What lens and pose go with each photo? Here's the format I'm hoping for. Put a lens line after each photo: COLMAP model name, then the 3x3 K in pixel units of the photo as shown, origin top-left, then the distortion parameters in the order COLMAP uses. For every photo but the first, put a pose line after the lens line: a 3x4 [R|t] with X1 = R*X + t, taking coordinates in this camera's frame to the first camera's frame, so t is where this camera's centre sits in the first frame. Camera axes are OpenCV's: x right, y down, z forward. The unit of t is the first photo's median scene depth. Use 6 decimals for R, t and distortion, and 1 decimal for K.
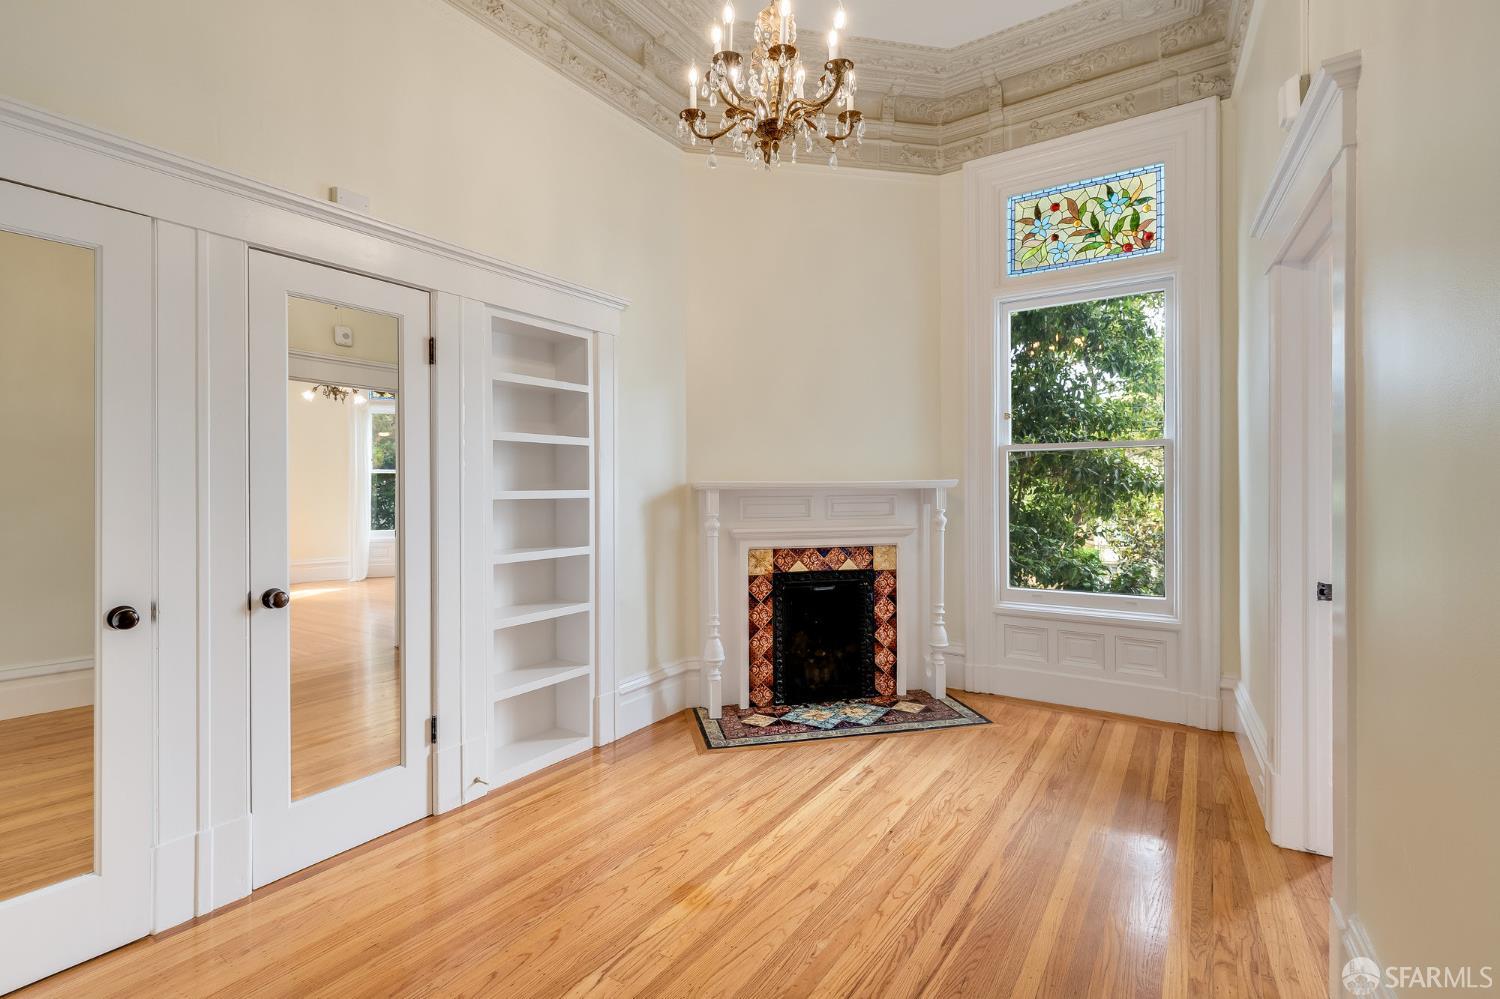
lens RADIAL K [[678.0, 0, 719.7], [0, 678.0, 493.1], [0, 0, 1]] dist [-0.000953, -0.000760]
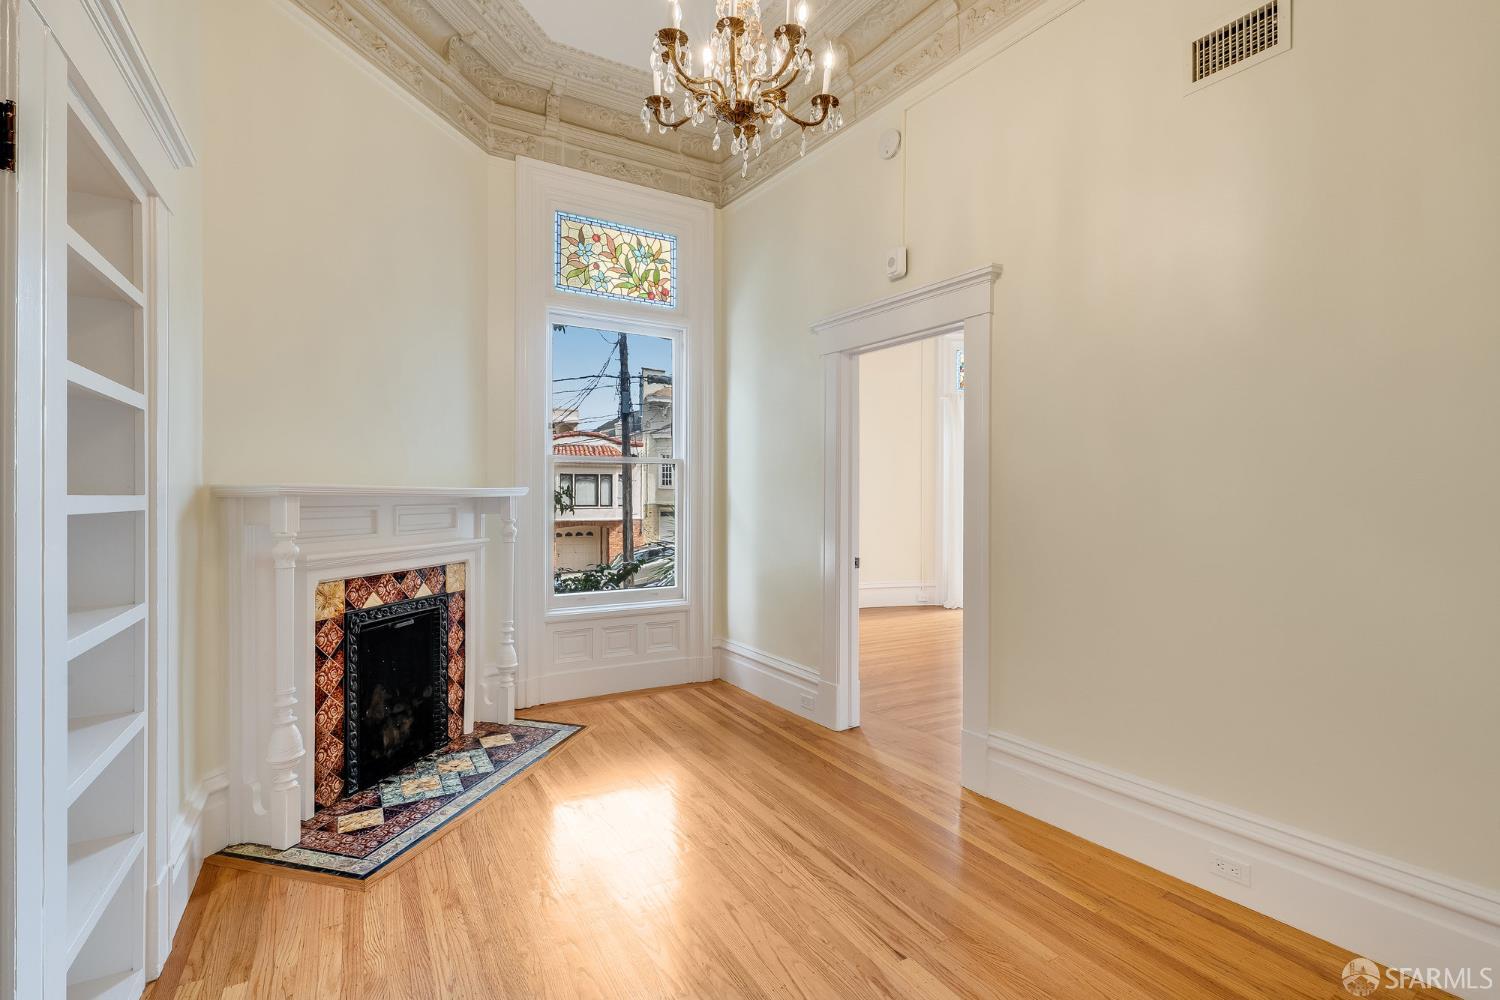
lens RADIAL K [[702.0, 0, 747.6], [0, 702.0, 504.5], [0, 0, 1]] dist [-0.000072, -0.000218]
pose [[0.420558, -0.002370, 0.907263, -0.430470], [0.001188, 0.999997, 0.002062, 0.001968], [-0.907265, 0.000210, 0.420559, 0.314137]]
